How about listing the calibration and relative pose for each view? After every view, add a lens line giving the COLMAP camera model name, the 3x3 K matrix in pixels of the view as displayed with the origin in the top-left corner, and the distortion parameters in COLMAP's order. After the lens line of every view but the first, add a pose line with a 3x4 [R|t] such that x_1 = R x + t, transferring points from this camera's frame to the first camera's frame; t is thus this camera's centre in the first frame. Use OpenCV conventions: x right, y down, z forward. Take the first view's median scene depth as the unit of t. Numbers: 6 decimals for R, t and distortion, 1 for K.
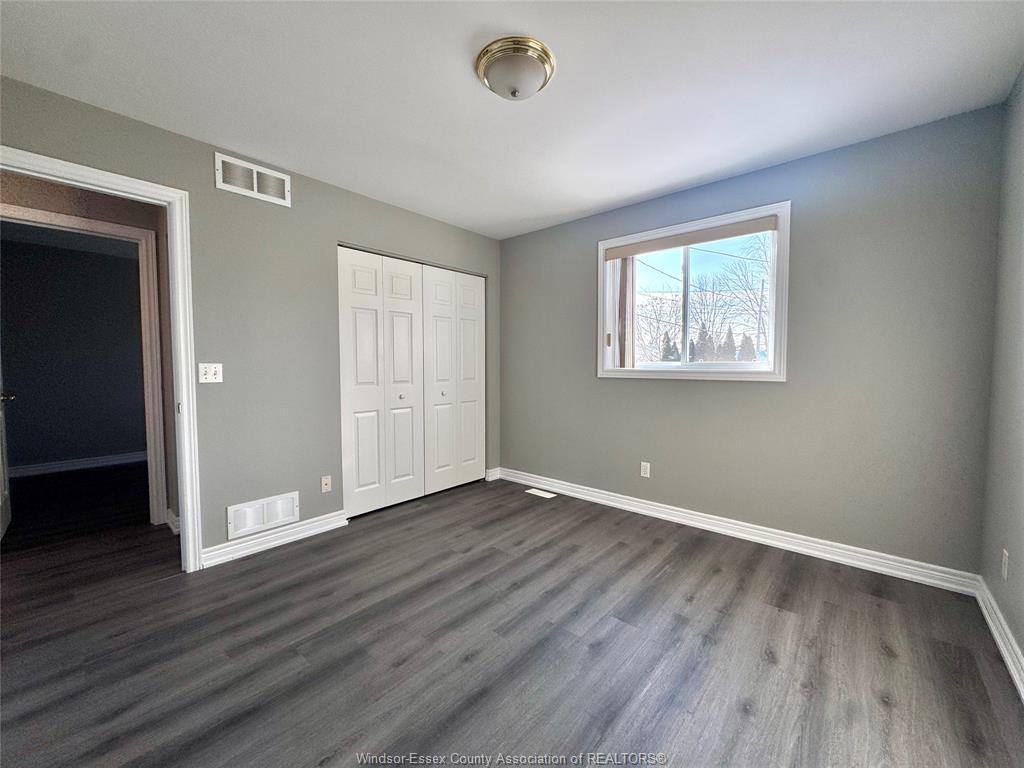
lens RADIAL K [[407.1, 0, 512.7], [0, 407.1, 384.5], [0, 0, 1]] dist [-0.000475, -0.000080]
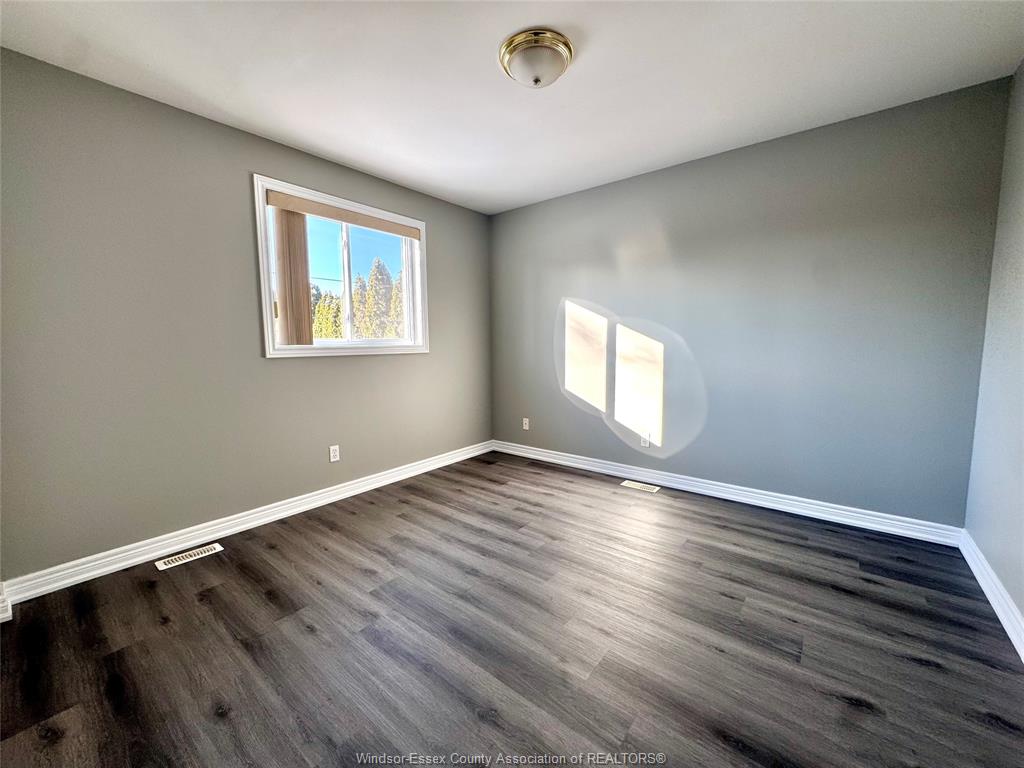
lens RADIAL K [[407.1, 0, 511.8], [0, 407.1, 381.3], [0, 0, 1]] dist [-0.000475, -0.000080]
pose [[-0.039001, -0.093835, 0.994824, -0.757985], [0.060179, 0.993553, 0.096074, -0.026487], [-0.997425, 0.063615, -0.033102, 0.767323]]
